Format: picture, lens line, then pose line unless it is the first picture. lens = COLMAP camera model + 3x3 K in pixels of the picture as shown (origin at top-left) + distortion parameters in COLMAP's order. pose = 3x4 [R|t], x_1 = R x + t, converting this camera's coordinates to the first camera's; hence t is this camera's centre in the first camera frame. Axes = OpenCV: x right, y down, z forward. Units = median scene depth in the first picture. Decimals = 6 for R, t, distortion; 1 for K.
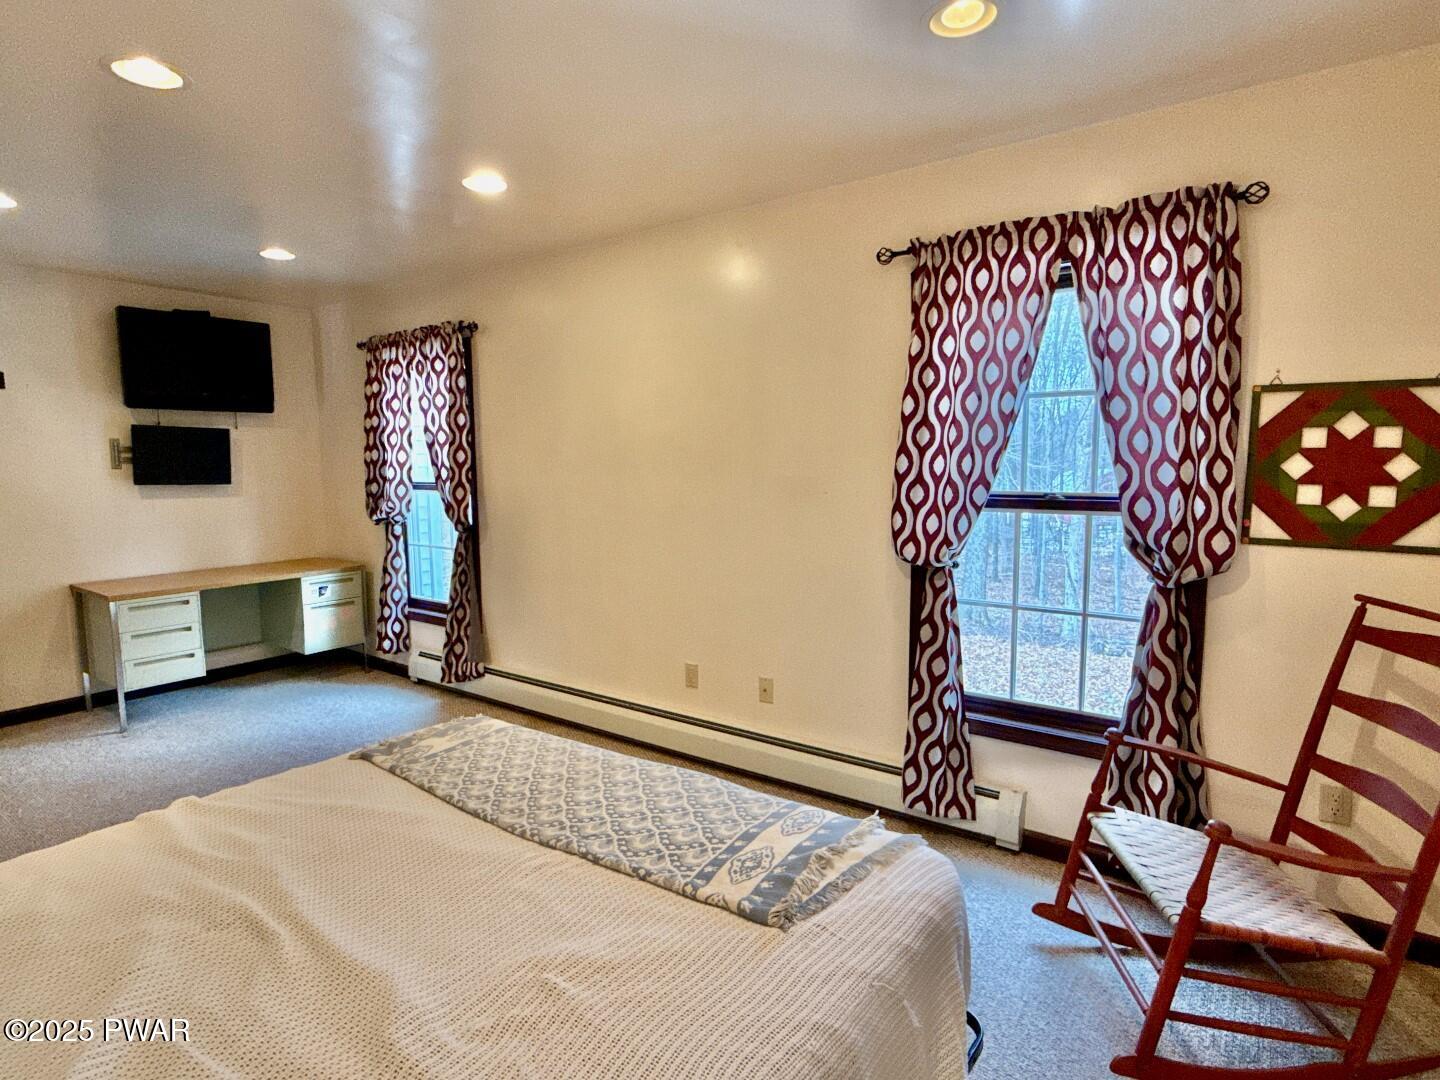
lens RADIAL K [[750.7, 0, 722.4], [0, 750.7, 510.0], [0, 0, 1]] dist [-0.017533, 0.000023]
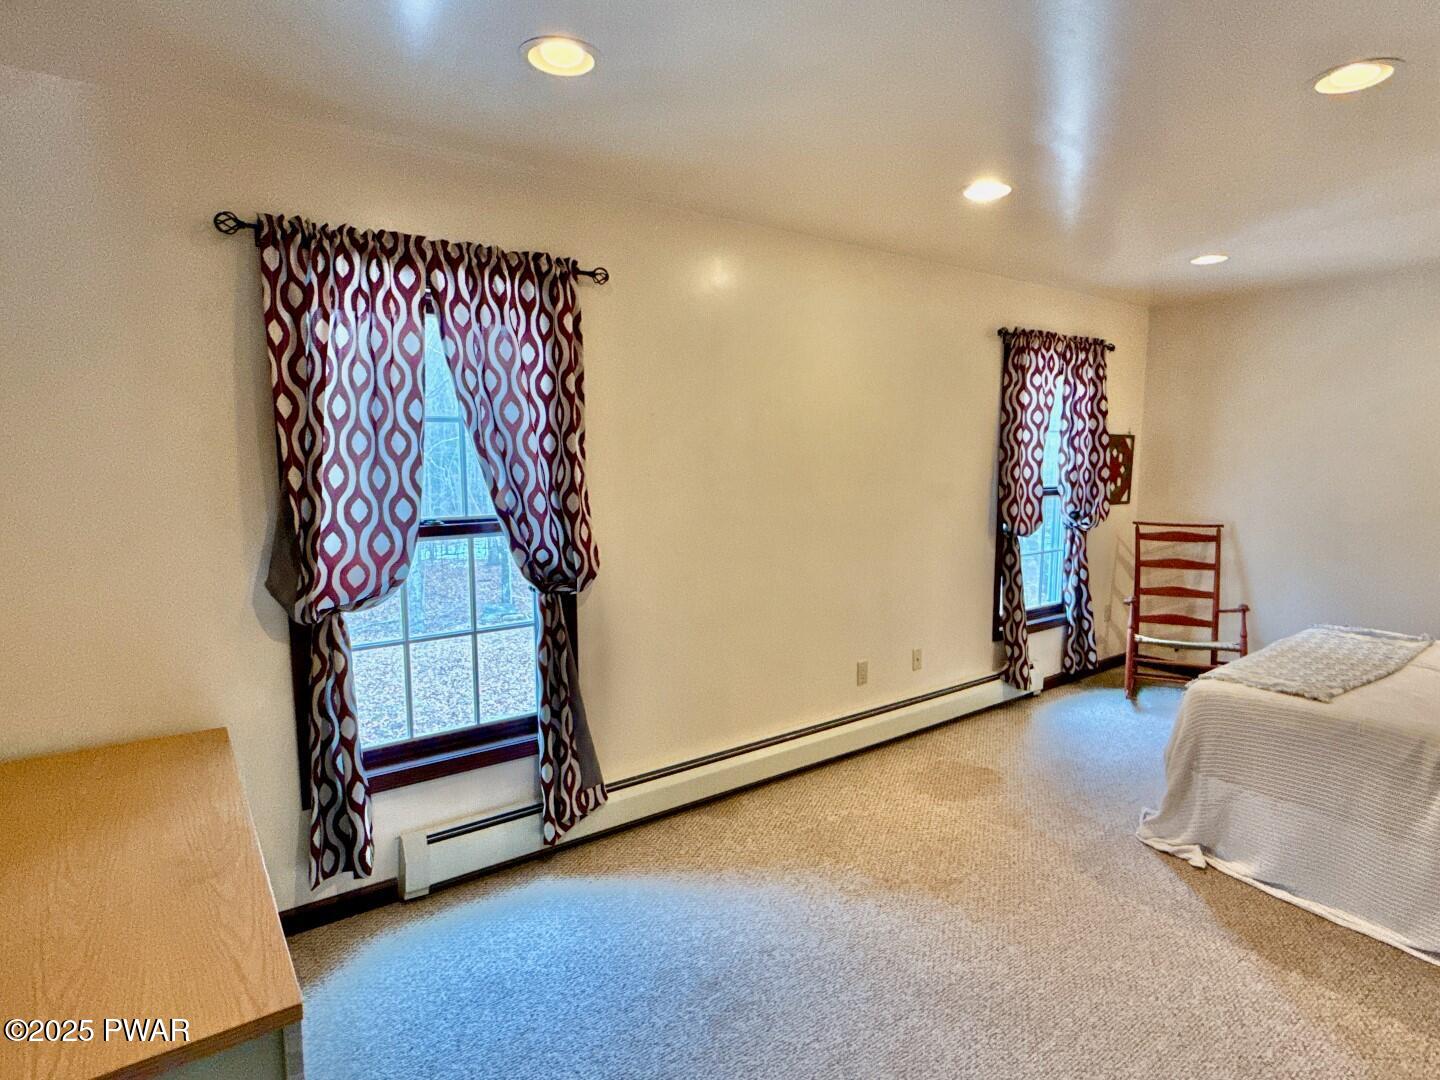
lens RADIAL K [[781.9, 0, 720.0], [0, 781.9, 540.0], [0, 0, 1]] dist [0.005303, 0.000381]
pose [[0.313335, -0.077779, 0.946452, -0.879730], [0.086919, 0.994806, 0.052977, -0.036671], [-0.945657, 0.065665, 0.318468, 0.621342]]
